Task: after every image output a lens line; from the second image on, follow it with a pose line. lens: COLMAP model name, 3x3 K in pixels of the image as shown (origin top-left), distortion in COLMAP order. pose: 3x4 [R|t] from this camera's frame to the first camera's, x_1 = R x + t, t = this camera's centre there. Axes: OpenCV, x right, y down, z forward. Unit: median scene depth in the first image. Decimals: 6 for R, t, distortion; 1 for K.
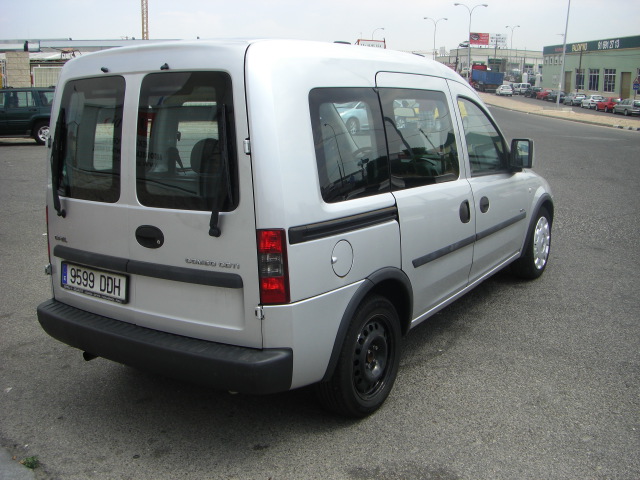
lens RADIAL K [[723.5, 0, 320.0], [0, 723.5, 240.0], [0, 0, 1]] dist [-0.182734, 0.133082]
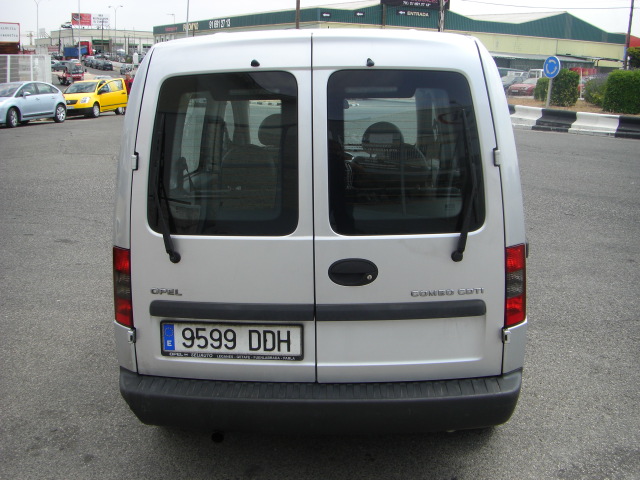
lens RADIAL K [[723.5, 0, 320.0], [0, 723.5, 240.0], [0, 0, 1]] dist [-0.182734, 0.133082]
pose [[0.855599, -0.118894, 0.503800, -0.617340], [0.105329, 0.992891, 0.055436, -0.082091], [-0.506810, 0.005634, 0.862040, 0.284743]]
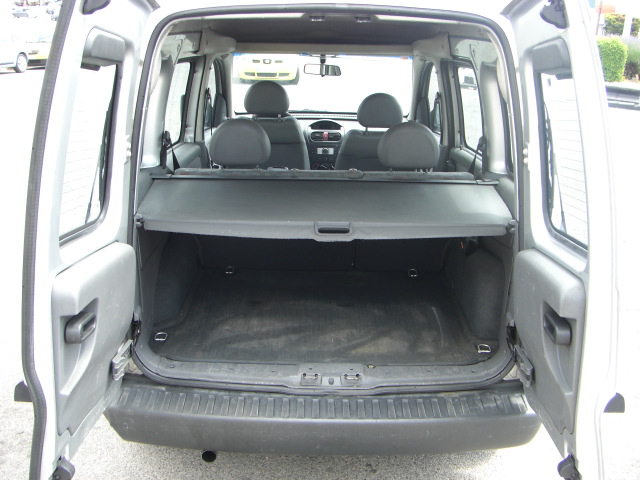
lens RADIAL K [[723.5, 0, 320.0], [0, 723.5, 240.0], [0, 0, 1]] dist [-0.182734, 0.133082]
pose [[0.831031, -0.133059, 0.540077, -0.601700], [0.079704, 0.989432, 0.121124, -0.120724], [-0.550486, -0.057611, 0.832854, 0.394078]]
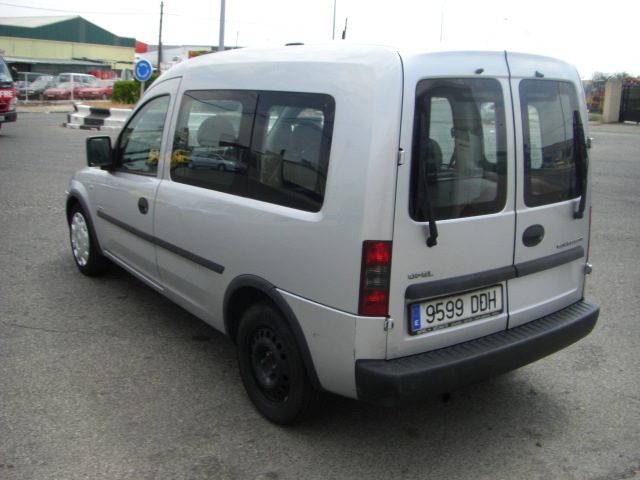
lens RADIAL K [[723.5, 0, 320.0], [0, 723.5, 240.0], [0, 0, 1]] dist [-0.182734, 0.133082]
pose [[0.339990, -0.197953, 0.919359, -1.189663], [0.171229, 0.974285, 0.146457, -0.186483], [-0.924709, 0.107628, 0.365142, 0.827079]]
